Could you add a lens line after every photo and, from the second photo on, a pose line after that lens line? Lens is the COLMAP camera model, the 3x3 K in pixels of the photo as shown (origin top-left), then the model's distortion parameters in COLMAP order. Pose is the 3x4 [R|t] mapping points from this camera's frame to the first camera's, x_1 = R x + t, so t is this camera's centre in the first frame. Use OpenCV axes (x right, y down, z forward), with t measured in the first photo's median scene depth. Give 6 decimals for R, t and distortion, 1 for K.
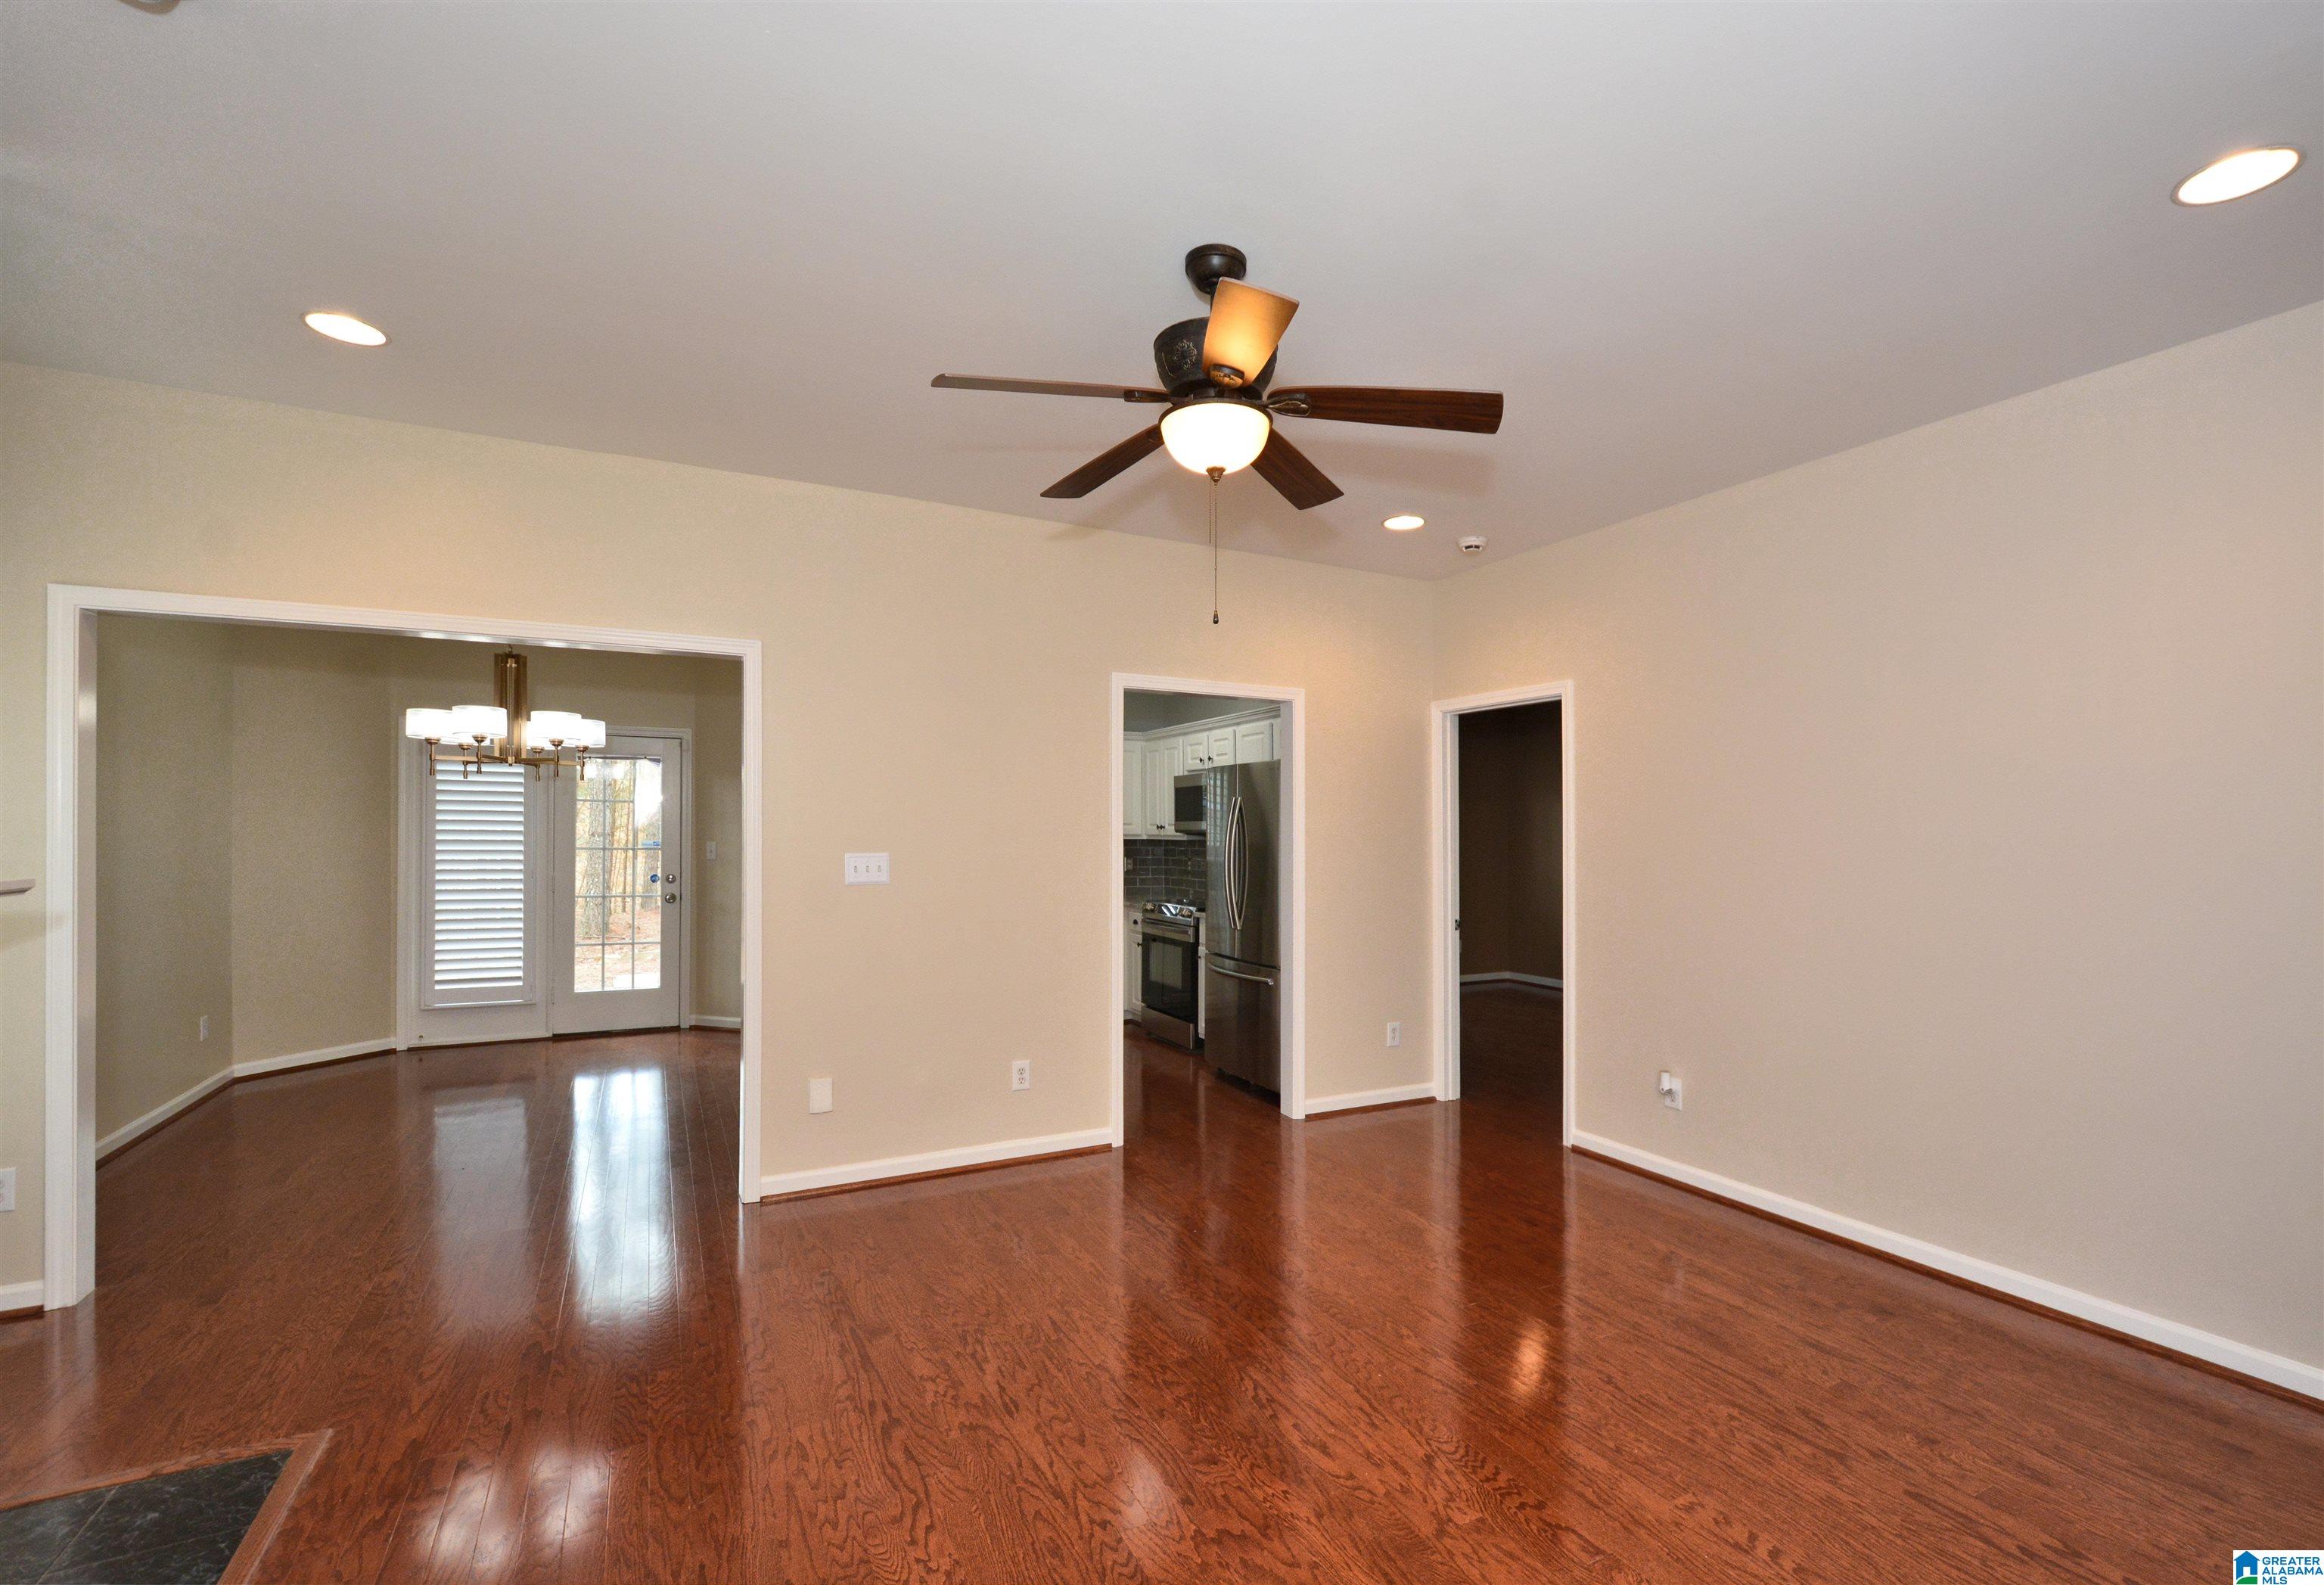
lens RADIAL K [[1050.9, 0, 1210.8], [0, 1050.9, 842.6], [0, 0, 1]] dist [-0.004450, -0.001275]
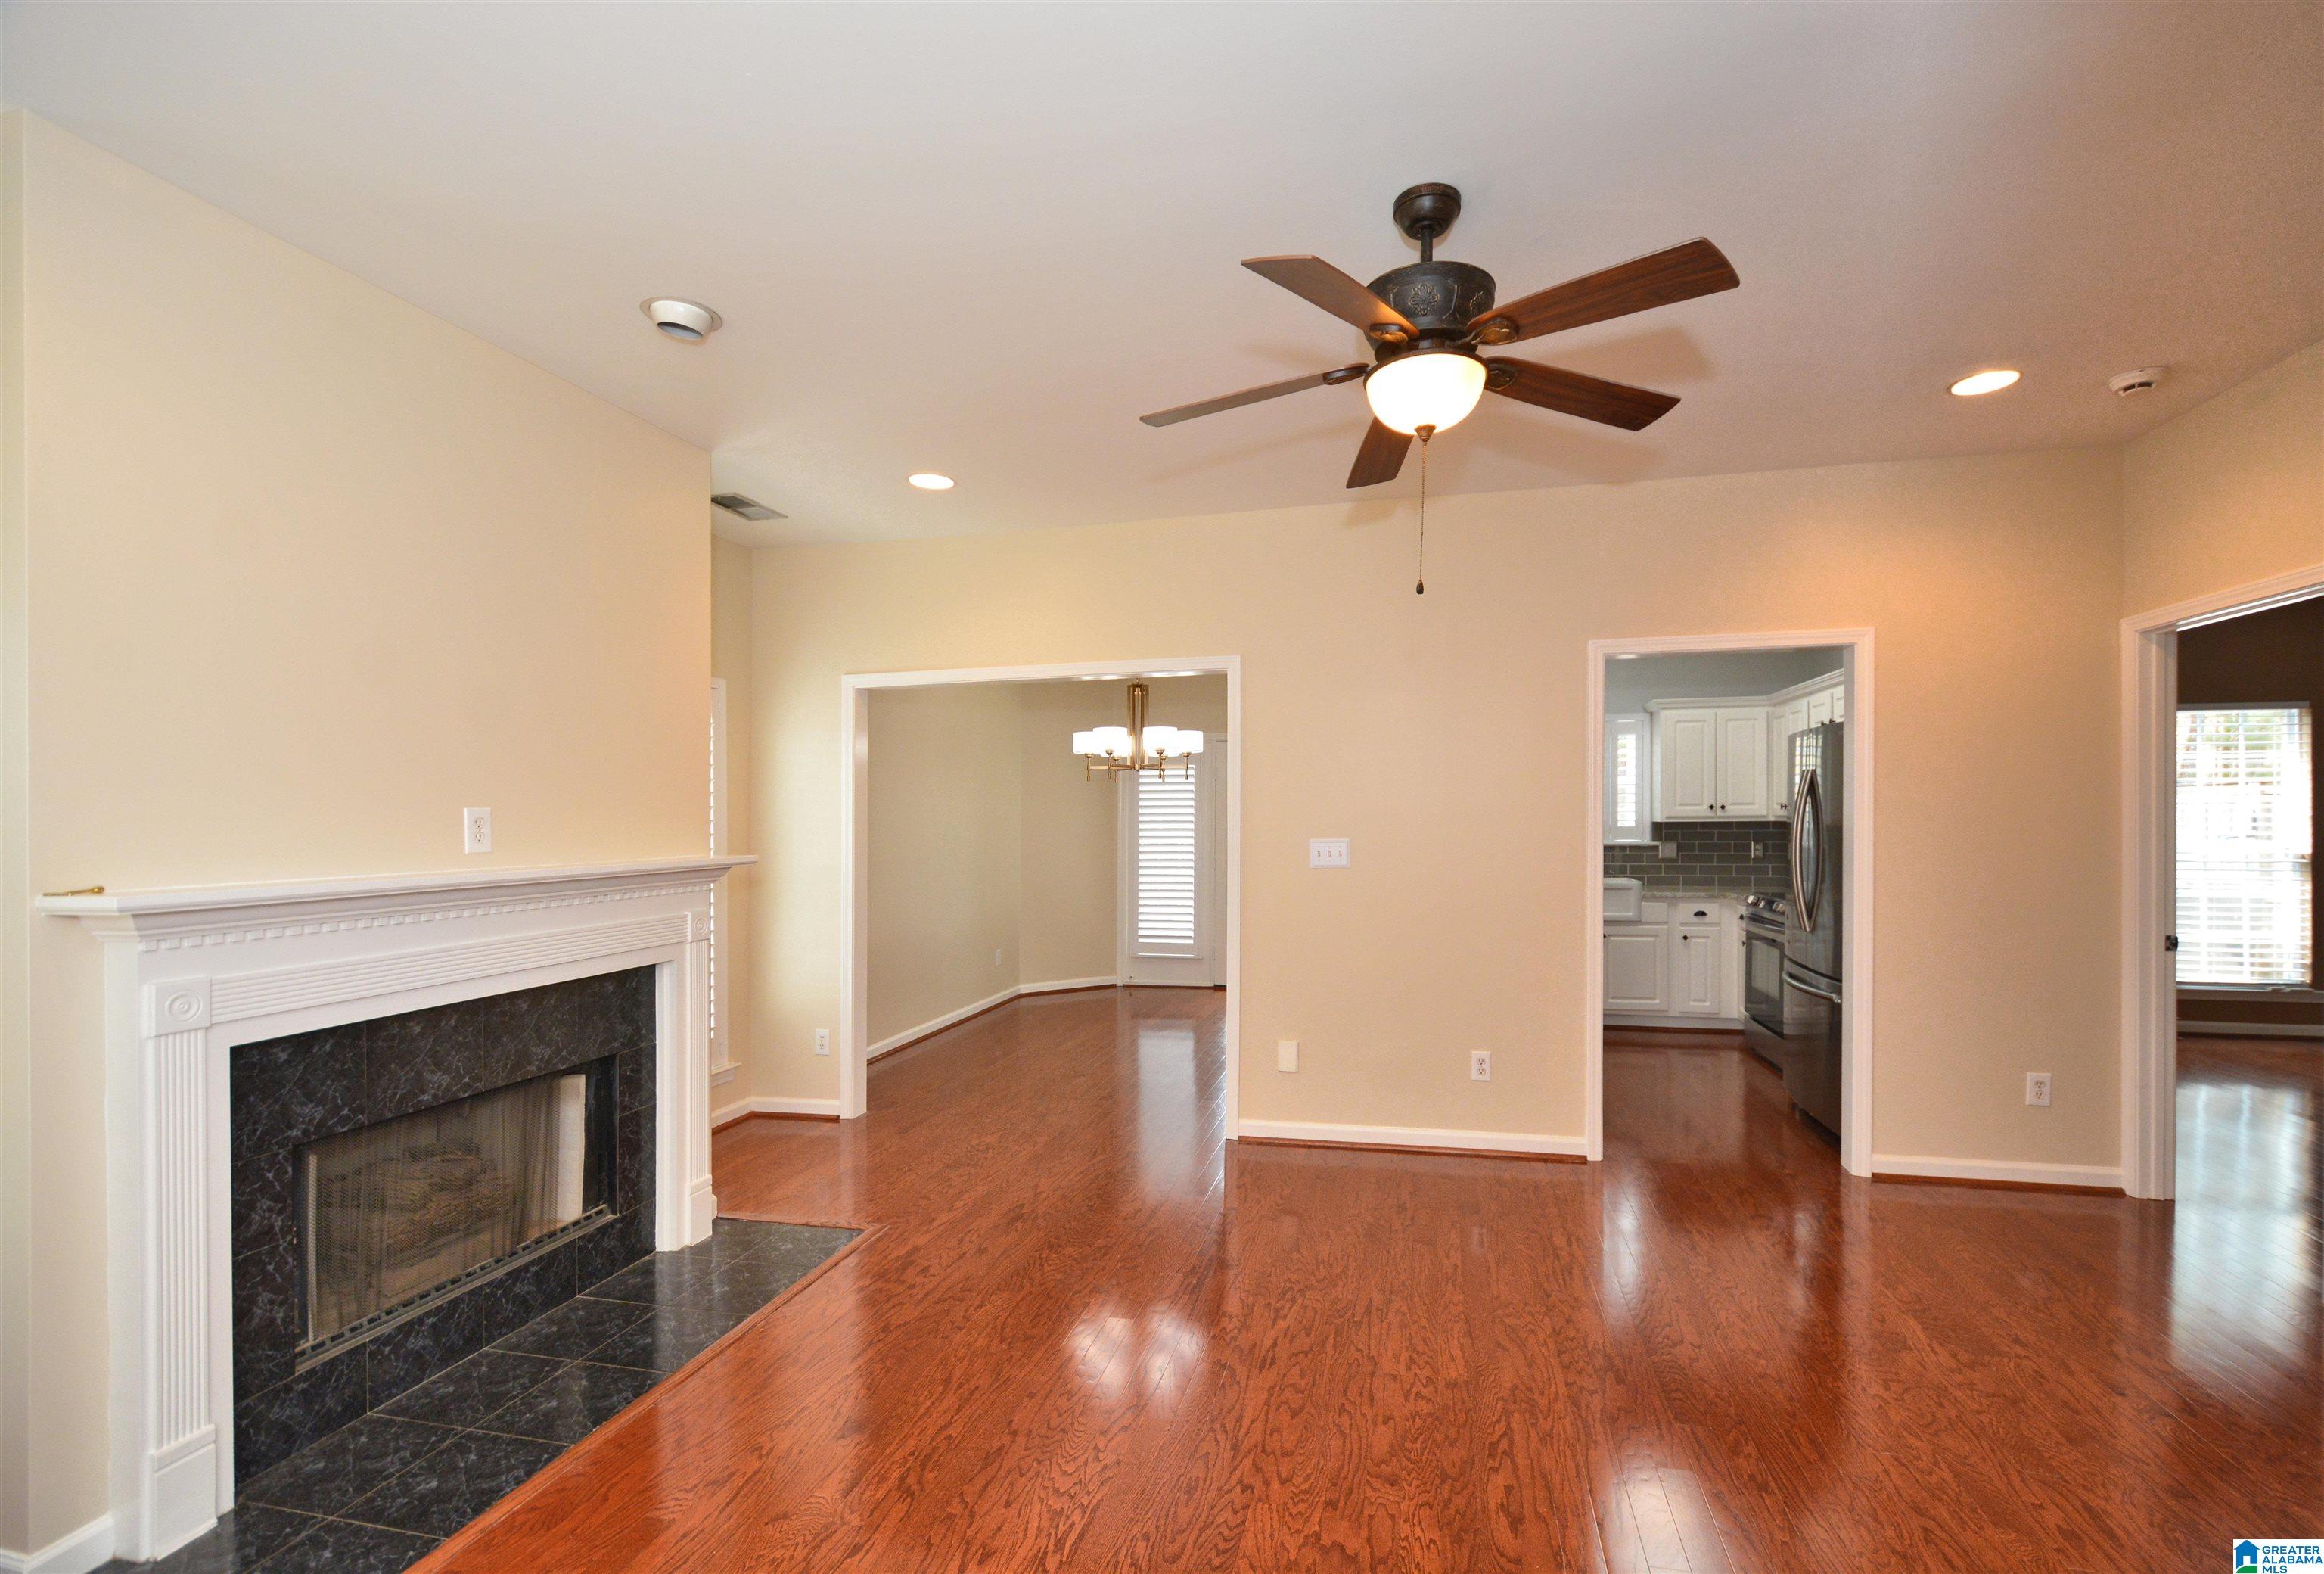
lens RADIAL K [[1041.2, 0, 1178.3], [0, 1041.2, 832.7], [0, 0, 1]] dist [0.001742, -0.000509]
pose [[0.747261, -0.004642, -0.664515, 0.266975], [0.008469, 0.999961, 0.002539, -0.000404], [0.664477, -0.007526, 0.747271, 0.094908]]
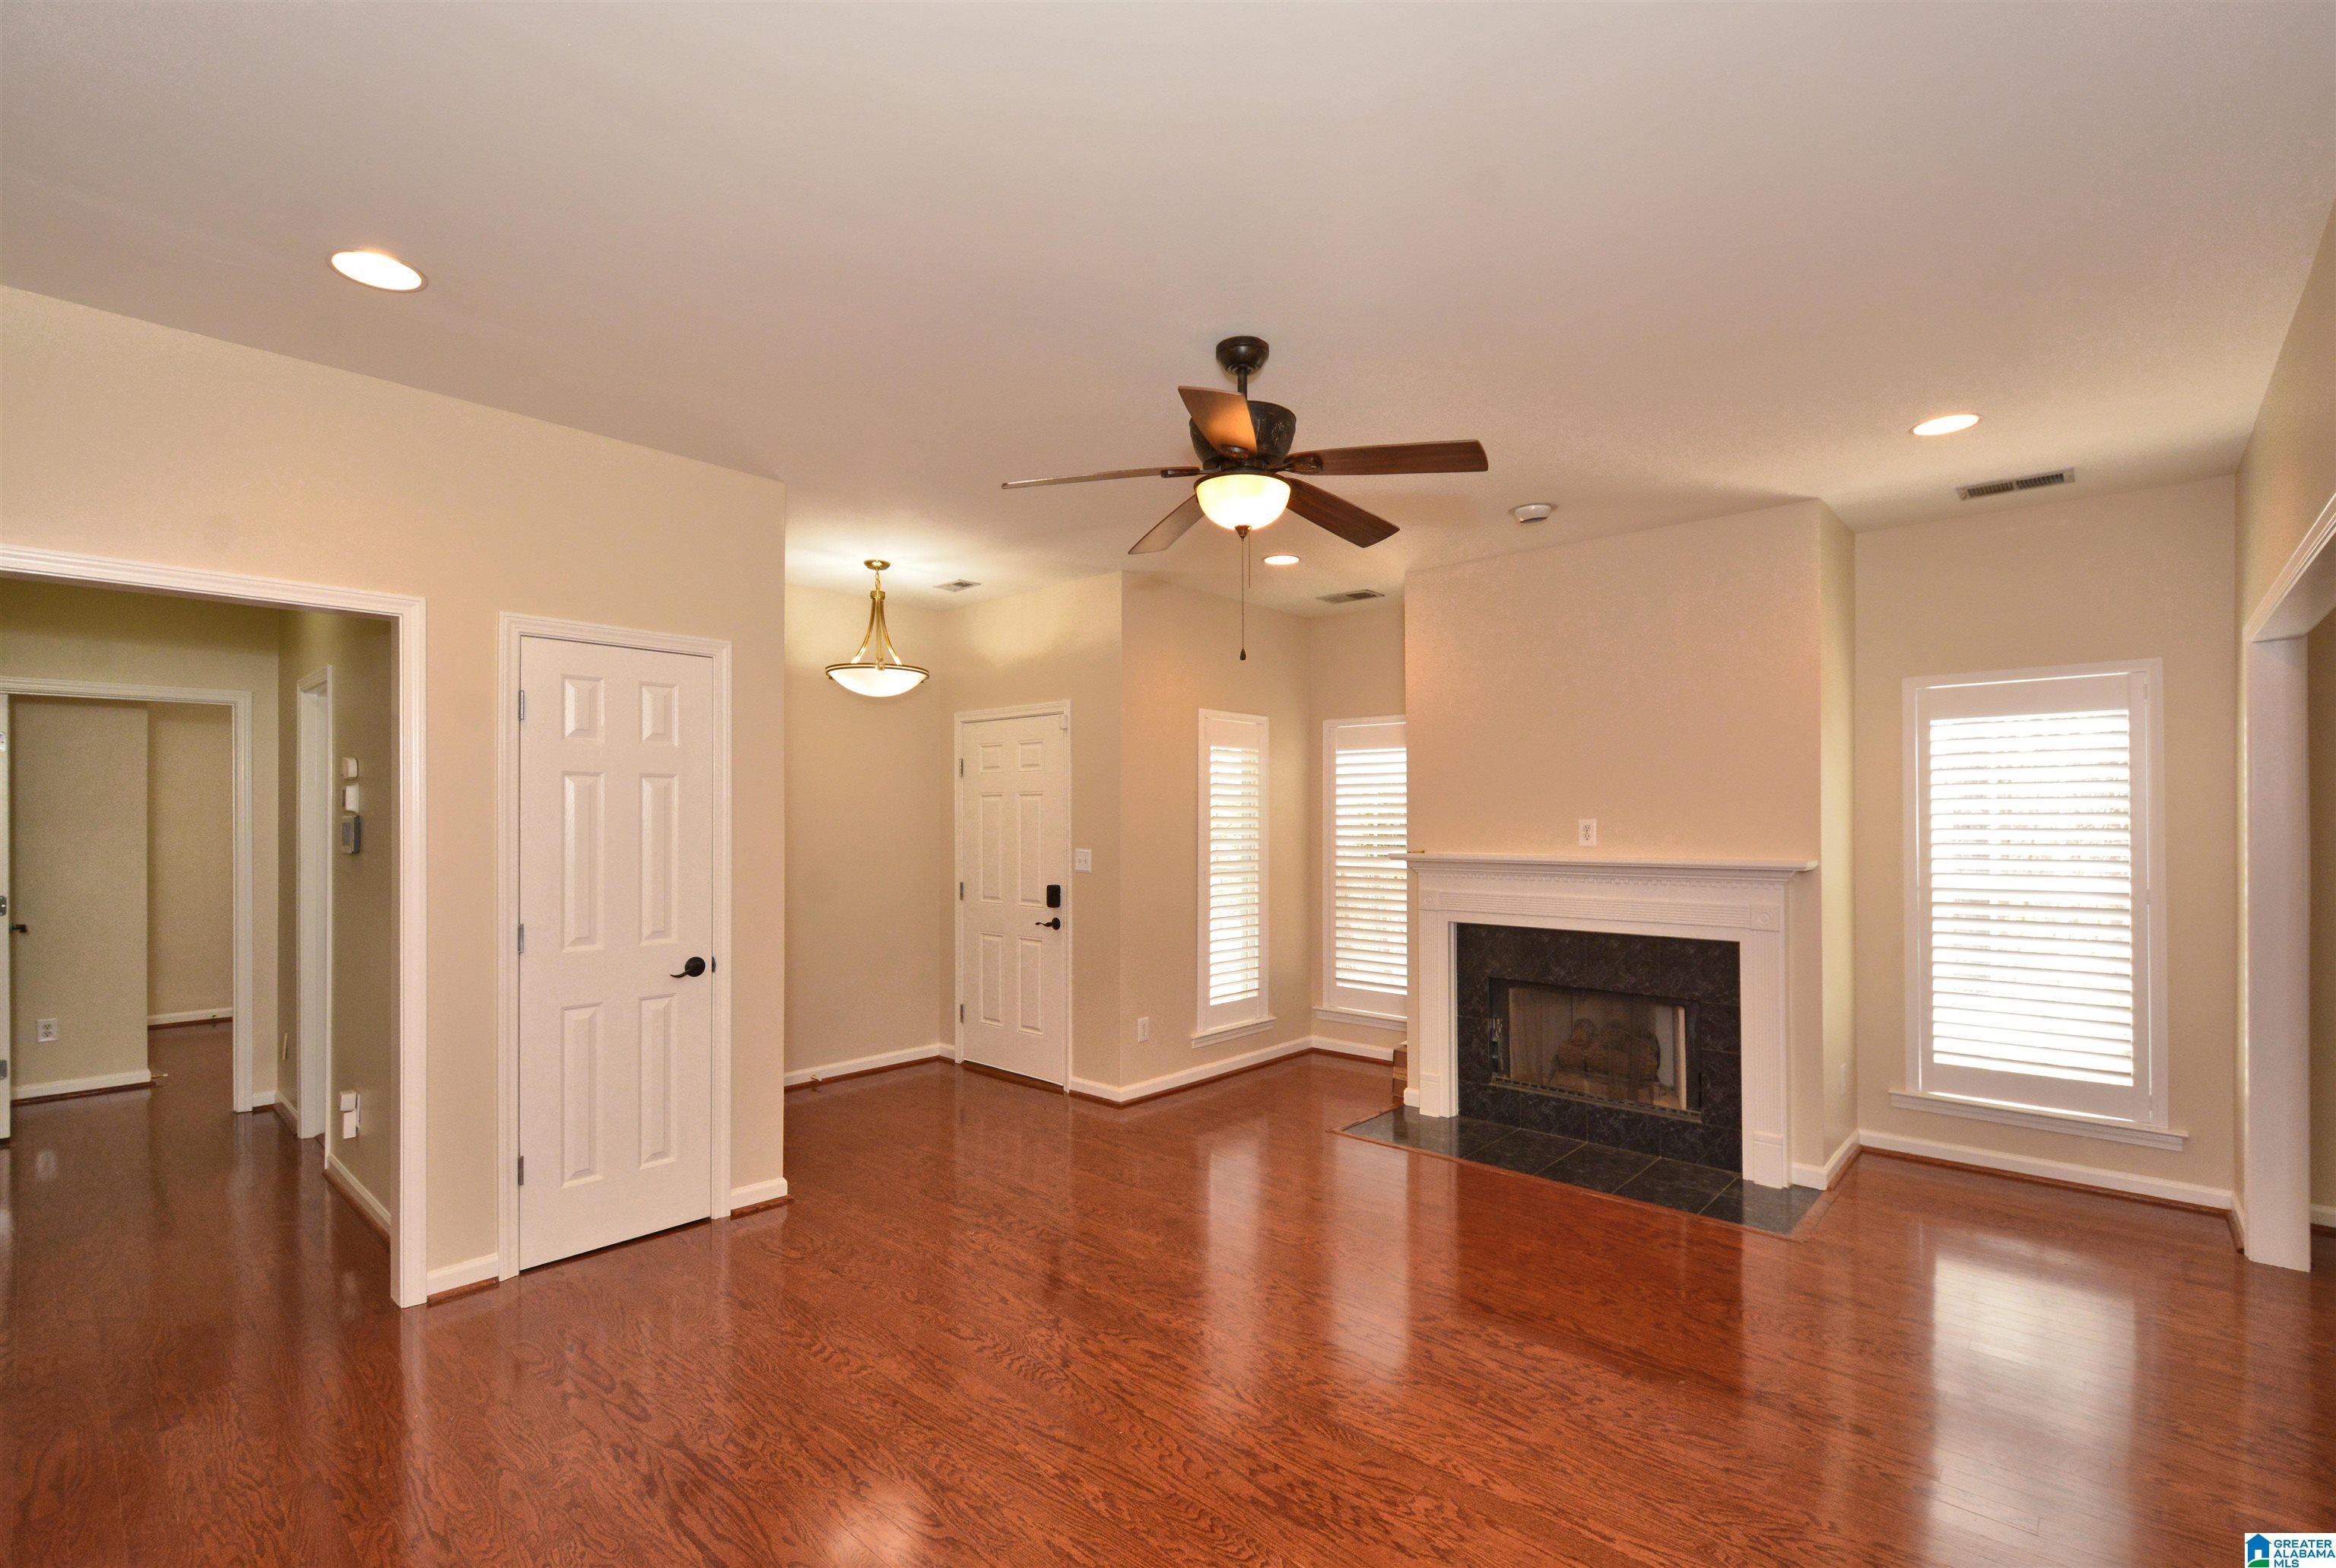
lens RADIAL K [[1034.2, 0, 1226.3], [0, 1034.2, 815.4], [0, 0, 1]] dist [-0.000047, -0.000096]
pose [[-0.928951, -0.007659, -0.370124, 0.262356], [-0.008114, 0.999967, -0.000327, -0.019194], [0.370114, 0.002699, -0.928982, 1.185344]]
